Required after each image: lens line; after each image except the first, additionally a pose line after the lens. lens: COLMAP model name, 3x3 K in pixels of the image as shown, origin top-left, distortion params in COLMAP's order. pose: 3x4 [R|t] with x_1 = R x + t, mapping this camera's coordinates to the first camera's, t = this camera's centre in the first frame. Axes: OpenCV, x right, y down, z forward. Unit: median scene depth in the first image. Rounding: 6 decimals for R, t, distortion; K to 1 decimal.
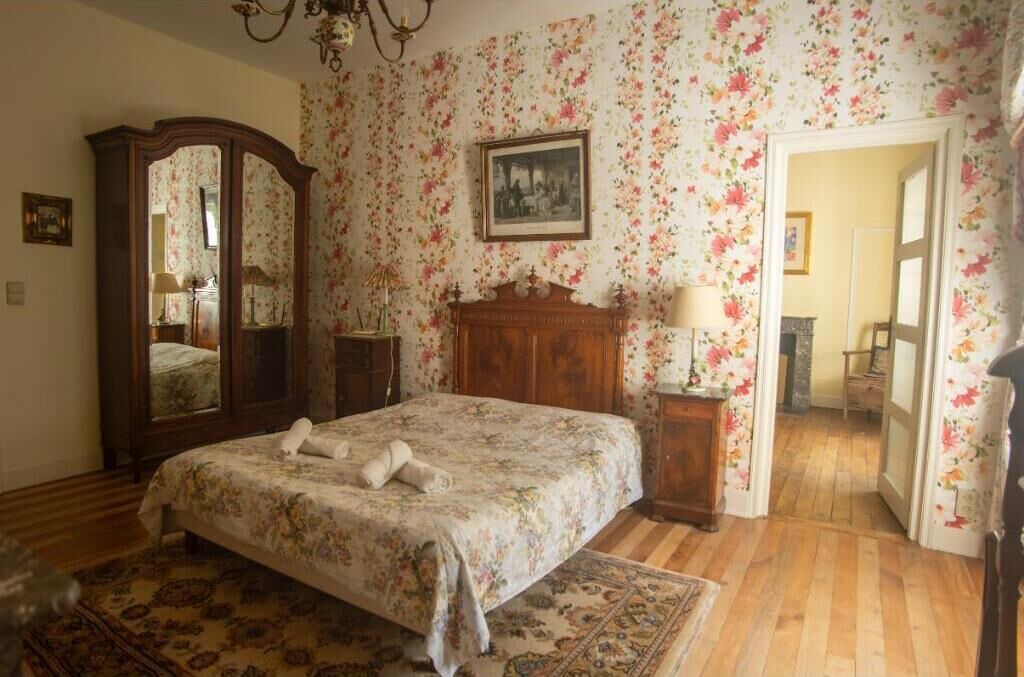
lens RADIAL K [[583.3, 0, 512.0], [0, 583.3, 338.5], [0, 0, 1]] dist [-0.117575, 0.065070]
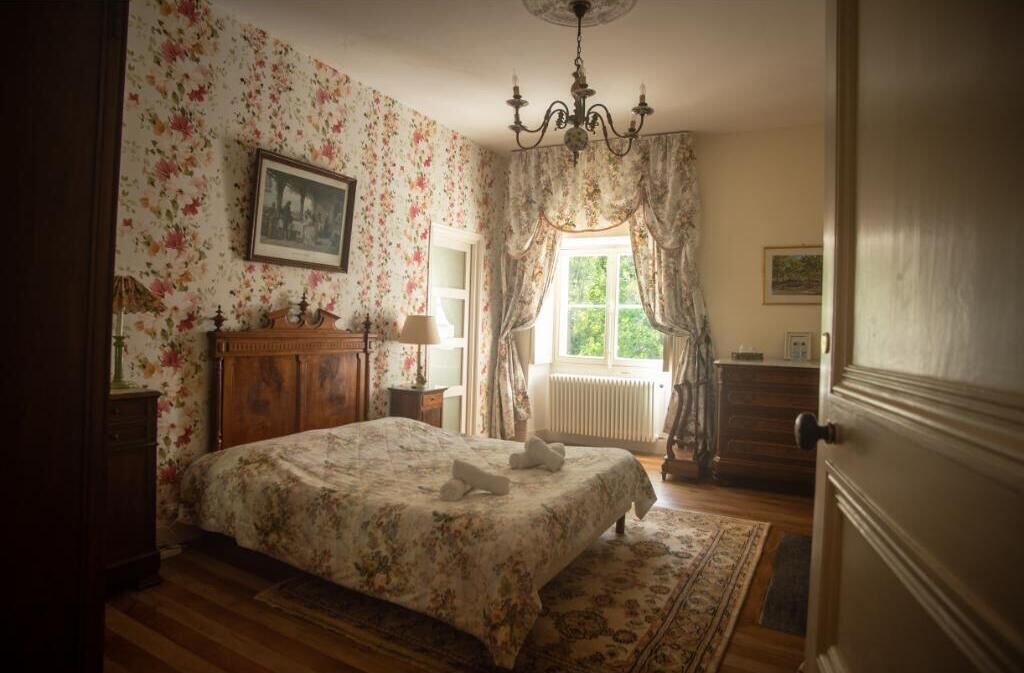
lens RADIAL K [[583.3, 0, 512.0], [0, 583.3, 336.5], [0, 0, 1]] dist [-0.117575, 0.065070]
pose [[-0.049736, -0.037509, 0.998058, -0.963158], [0.052176, 0.997832, 0.040101, -0.070828], [-0.997399, 0.054069, -0.047671, 0.693443]]
